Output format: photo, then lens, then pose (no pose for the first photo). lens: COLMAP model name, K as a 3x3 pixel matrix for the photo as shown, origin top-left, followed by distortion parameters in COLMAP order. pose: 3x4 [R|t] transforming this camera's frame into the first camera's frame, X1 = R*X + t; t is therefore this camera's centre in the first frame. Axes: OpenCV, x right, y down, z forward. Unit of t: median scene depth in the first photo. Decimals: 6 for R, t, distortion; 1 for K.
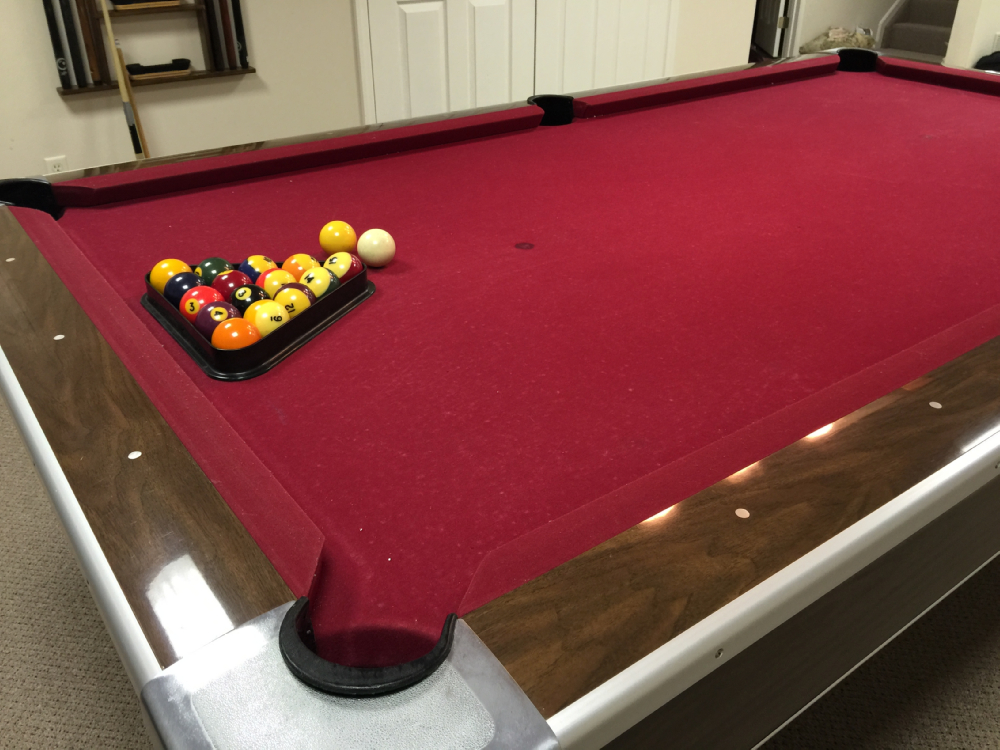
lens RADIAL K [[839.3, 0, 493.4], [0, 839.3, 374.6], [0, 0, 1]] dist [0.050080, -0.089659]
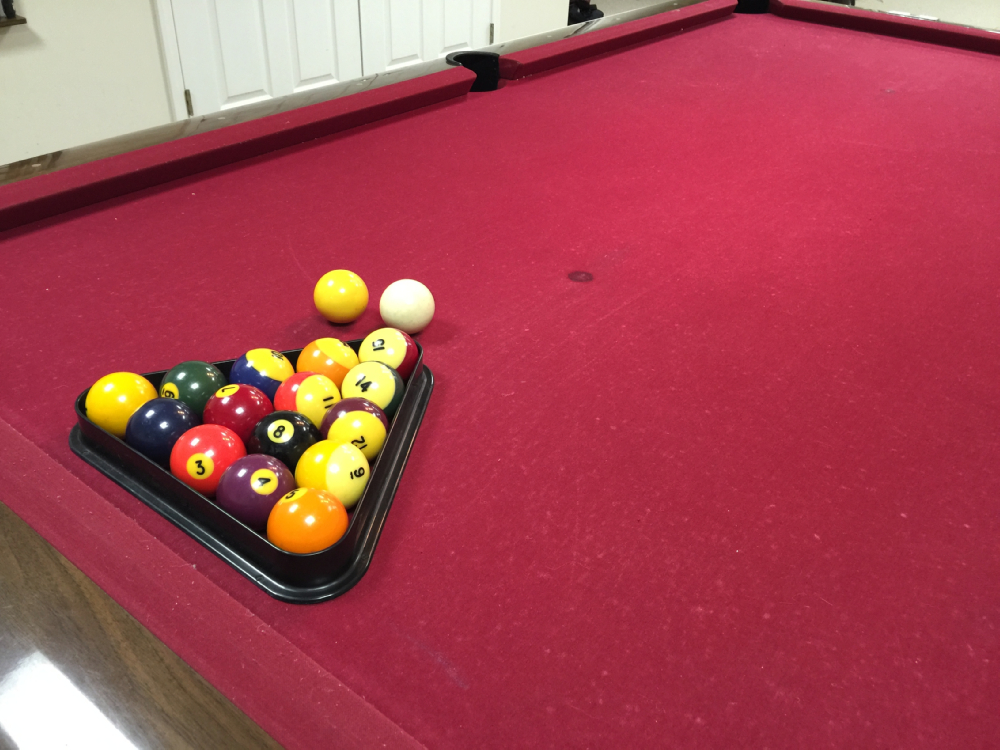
lens RADIAL K [[839.3, 0, 499.8], [0, 839.3, 383.9], [0, 0, 1]] dist [0.050080, -0.089659]
pose [[0.961495, -0.122113, 0.246205, -0.145290], [0.102212, 0.990490, 0.092100, -0.085732], [-0.255110, -0.063388, 0.964832, 0.184034]]
